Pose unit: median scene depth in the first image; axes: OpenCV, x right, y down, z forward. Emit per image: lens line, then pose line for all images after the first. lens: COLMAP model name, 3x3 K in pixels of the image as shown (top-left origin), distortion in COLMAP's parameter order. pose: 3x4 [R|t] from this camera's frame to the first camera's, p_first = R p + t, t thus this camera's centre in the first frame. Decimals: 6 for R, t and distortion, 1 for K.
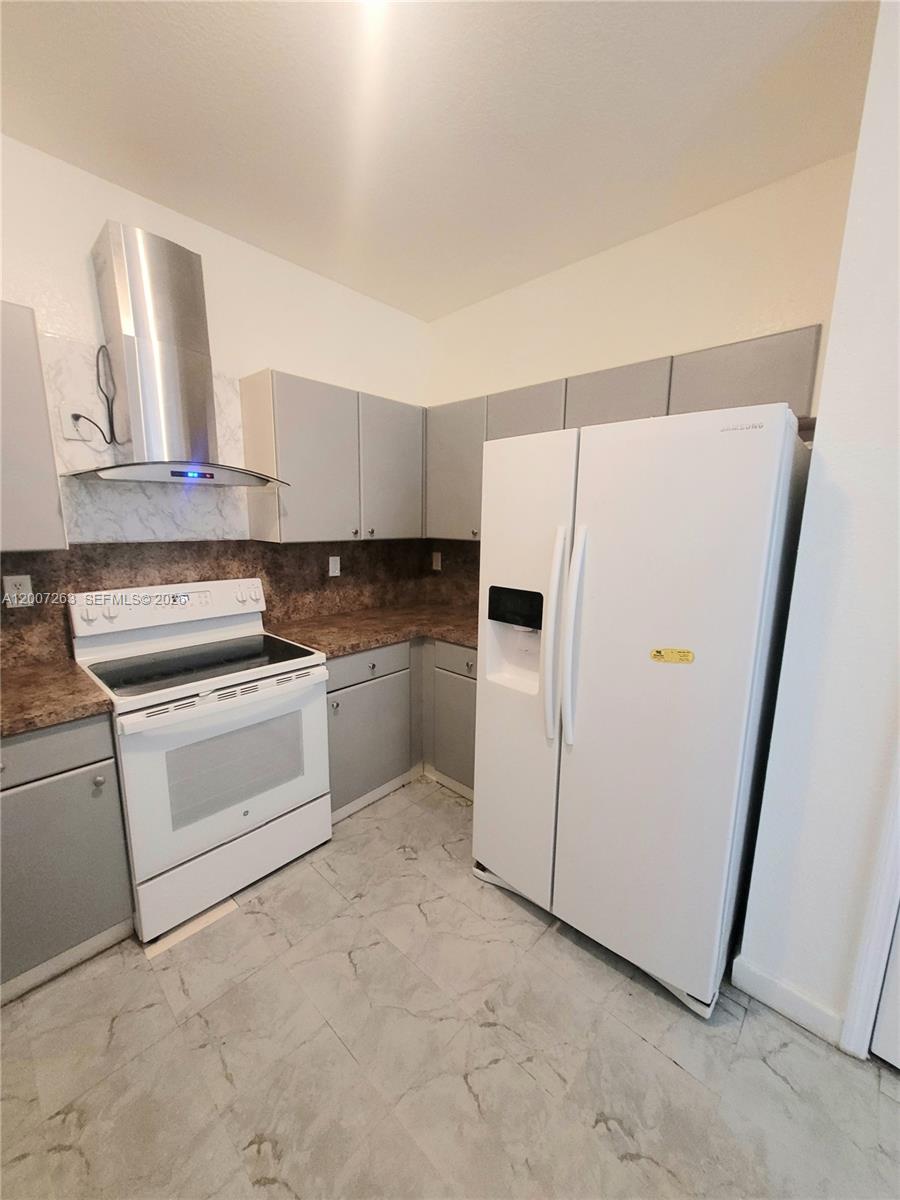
lens RADIAL K [[465.0, 0, 450.1], [0, 465.0, 599.5], [0, 0, 1]] dist [0.009289, -0.000641]
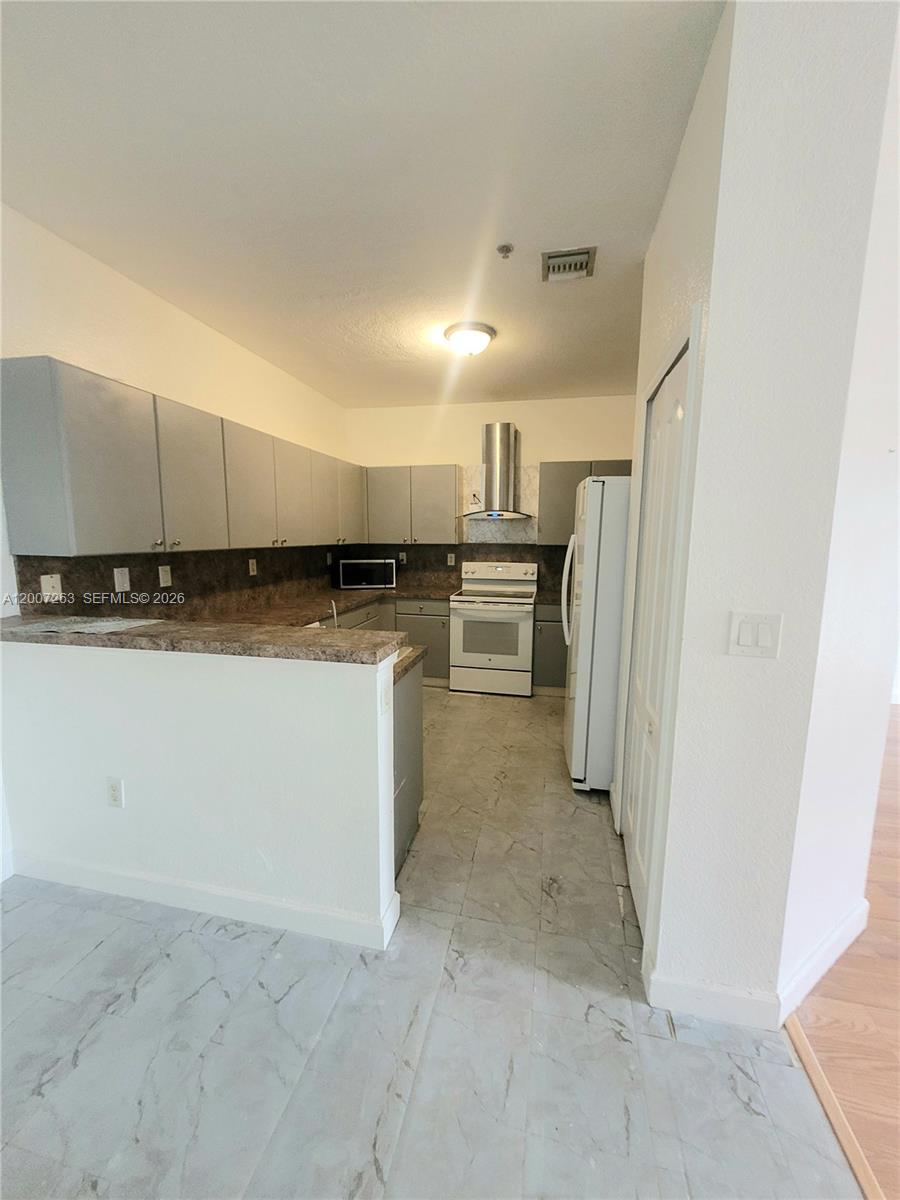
lens RADIAL K [[465.0, 0, 448.8], [0, 465.0, 600.5], [0, 0, 1]] dist [0.009289, -0.000641]
pose [[0.501255, 0.115012, -0.857622, 1.425103], [-0.155223, 0.987001, 0.041639, 0.107005], [0.851263, 0.112251, 0.512592, -0.386375]]
